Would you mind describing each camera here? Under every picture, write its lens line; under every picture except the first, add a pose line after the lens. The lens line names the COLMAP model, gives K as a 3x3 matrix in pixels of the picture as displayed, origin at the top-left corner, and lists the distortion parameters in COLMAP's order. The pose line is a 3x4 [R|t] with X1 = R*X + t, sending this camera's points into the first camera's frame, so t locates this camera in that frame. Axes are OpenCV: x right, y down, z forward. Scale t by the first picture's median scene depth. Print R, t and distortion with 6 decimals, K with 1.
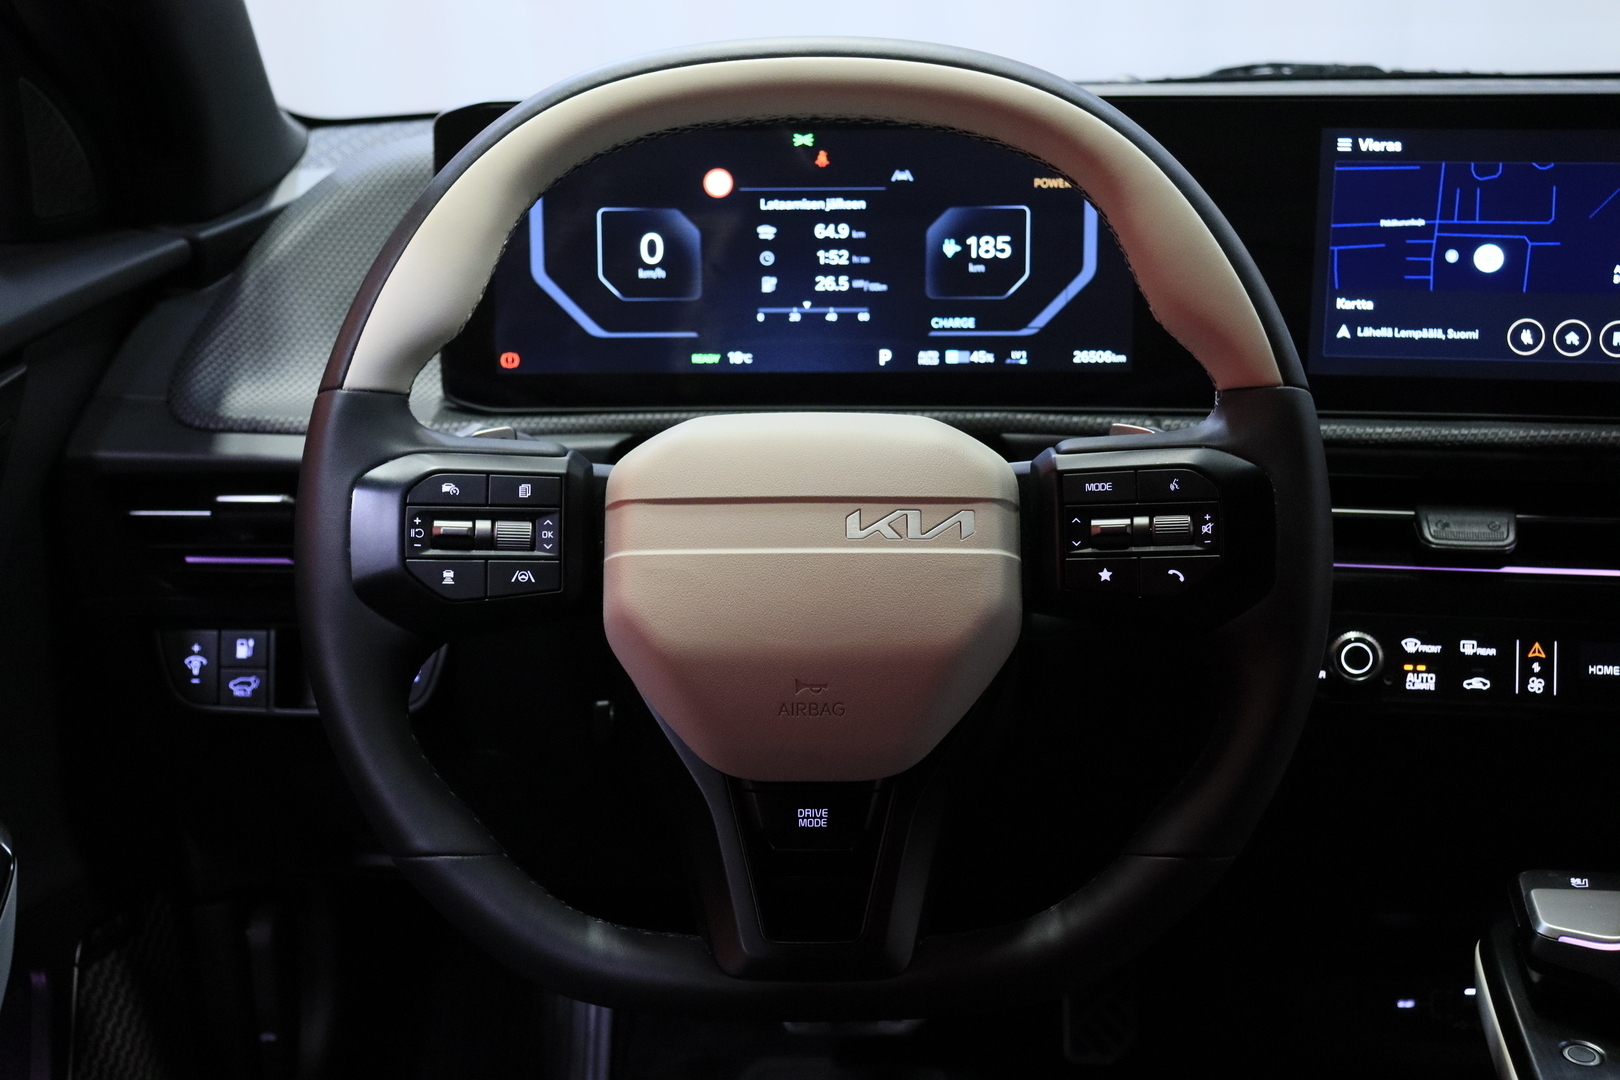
lens RADIAL K [[2183.2, 0, 799.7], [0, 2183.2, 549.8], [0, 0, 1]] dist [0.010533, 0.000000]
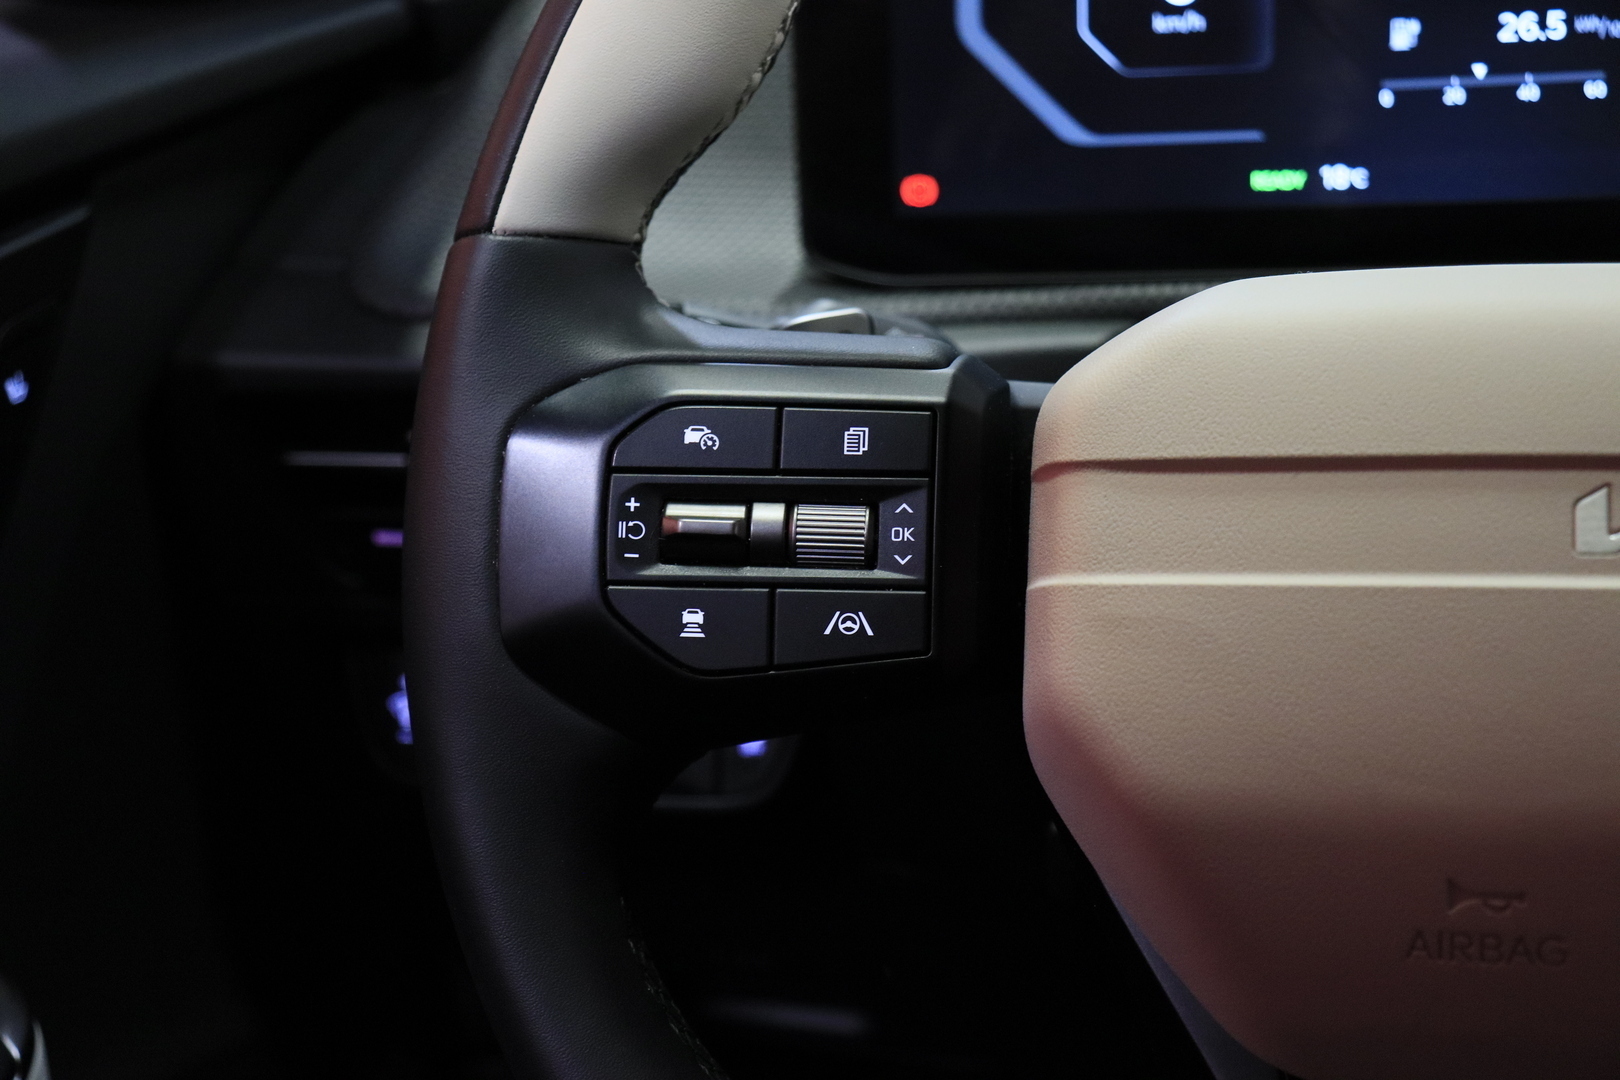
lens RADIAL K [[2551.0, 0, 766.1], [0, 2551.0, 527.7], [0, 0, 1]] dist [0.109492, 0.000000]
pose [[0.966755, 0.014809, -0.255276, -0.002449], [-0.008370, 0.999619, 0.026292, -0.017996], [0.255568, -0.023281, 0.966511, 0.362155]]
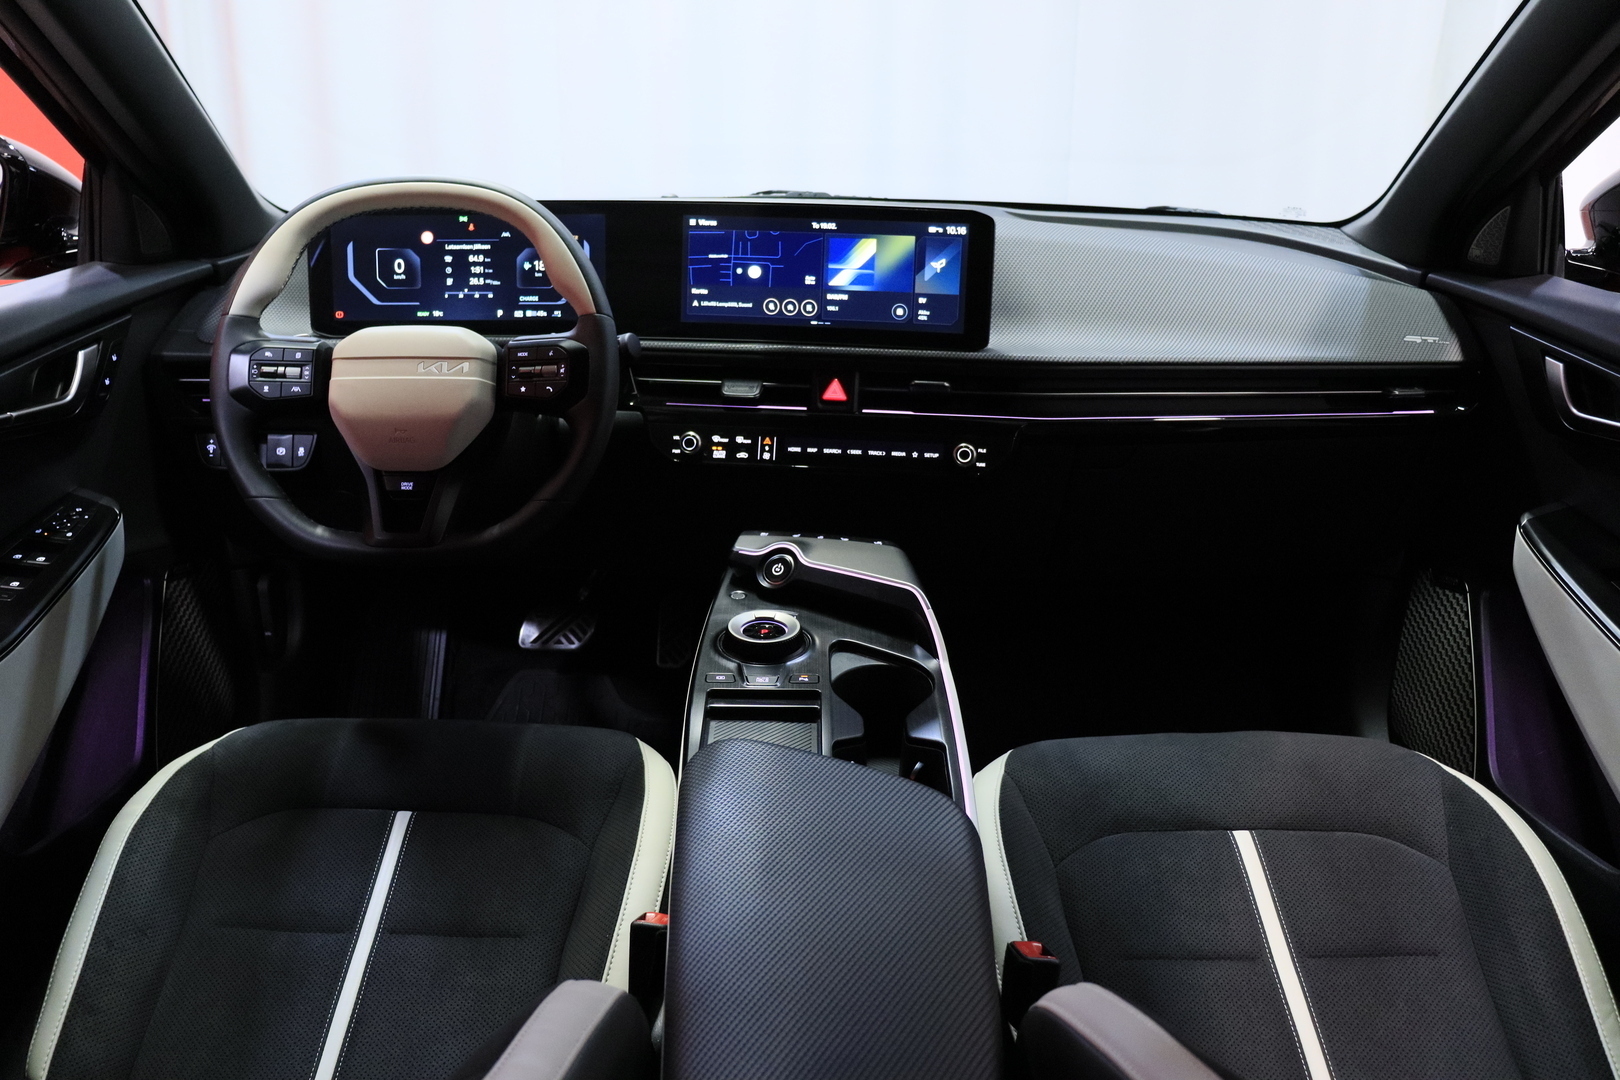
lens RADIAL K [[1362.4, 0, 808.8], [0, 1362.4, 548.3], [0, 0, 1]] dist [-0.158928, 0.018210]
pose [[0.999566, 0.013037, 0.026399, 0.333212], [-0.013993, 0.999241, 0.036356, 0.103100], [-0.025905, -0.036709, 0.998990, -0.428854]]
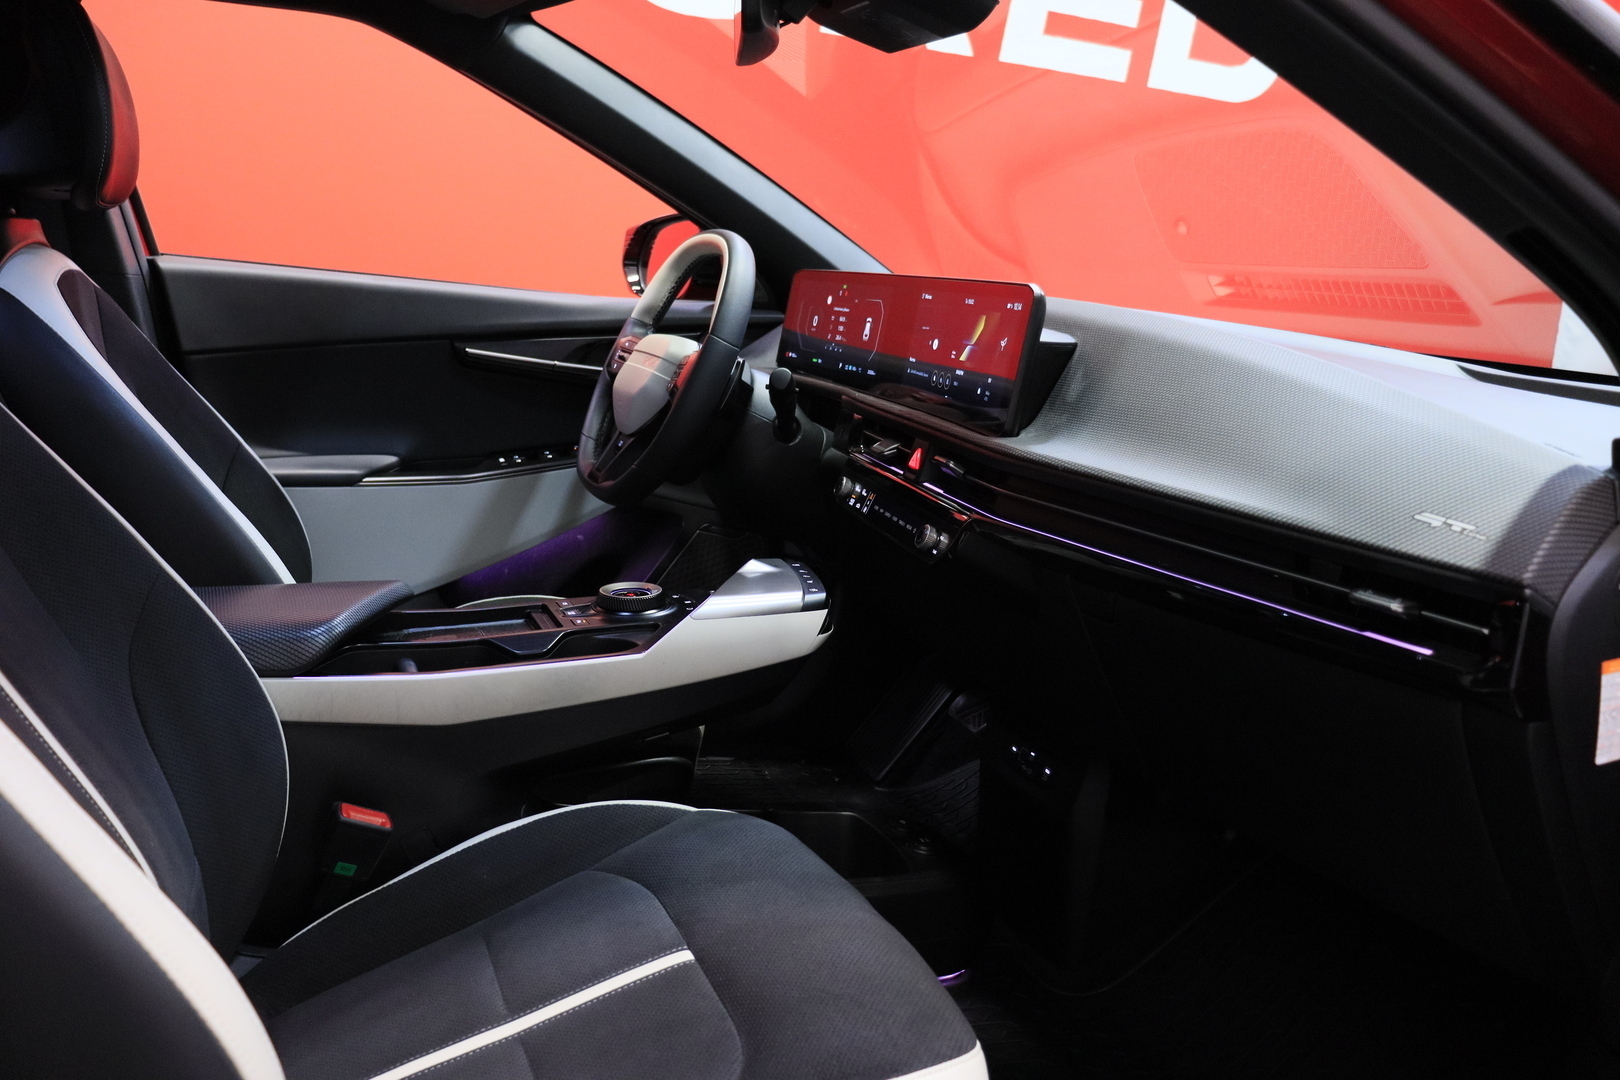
lens RADIAL K [[1362.4, 0, 808.4], [0, 1362.4, 538.0], [0, 0, 1]] dist [-0.158928, 0.018210]
pose [[0.394281, 0.211602, -0.894297, 1.594742], [-0.347582, 0.935178, 0.068032, 0.010721], [0.850723, 0.284018, 0.442272, 0.288432]]
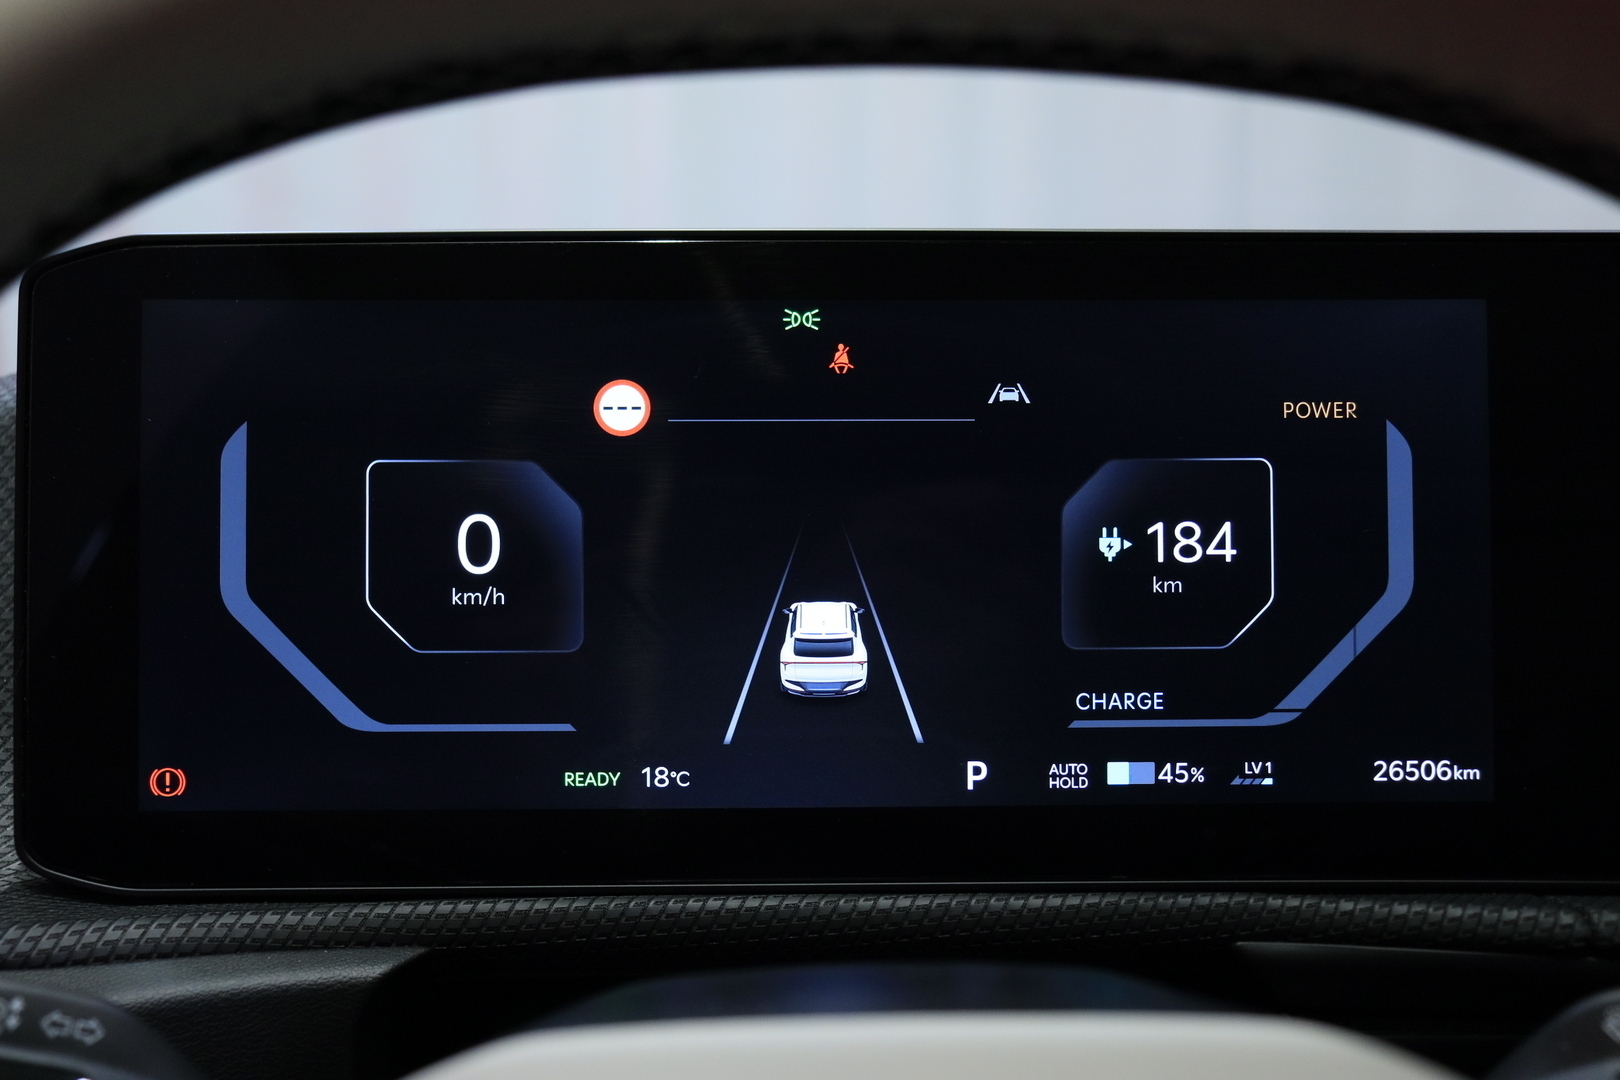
lens RADIAL K [[1938.4, 0, 807.9], [0, 1938.4, 540.1], [0, 0, 1]] dist [-0.087026, 0.000000]
pose [[0.998842, 0.002545, 0.048038, -0.017151], [0.007014, 0.980223, -0.197772, -0.056707], [-0.047592, 0.197880, 0.979070, 0.595132]]
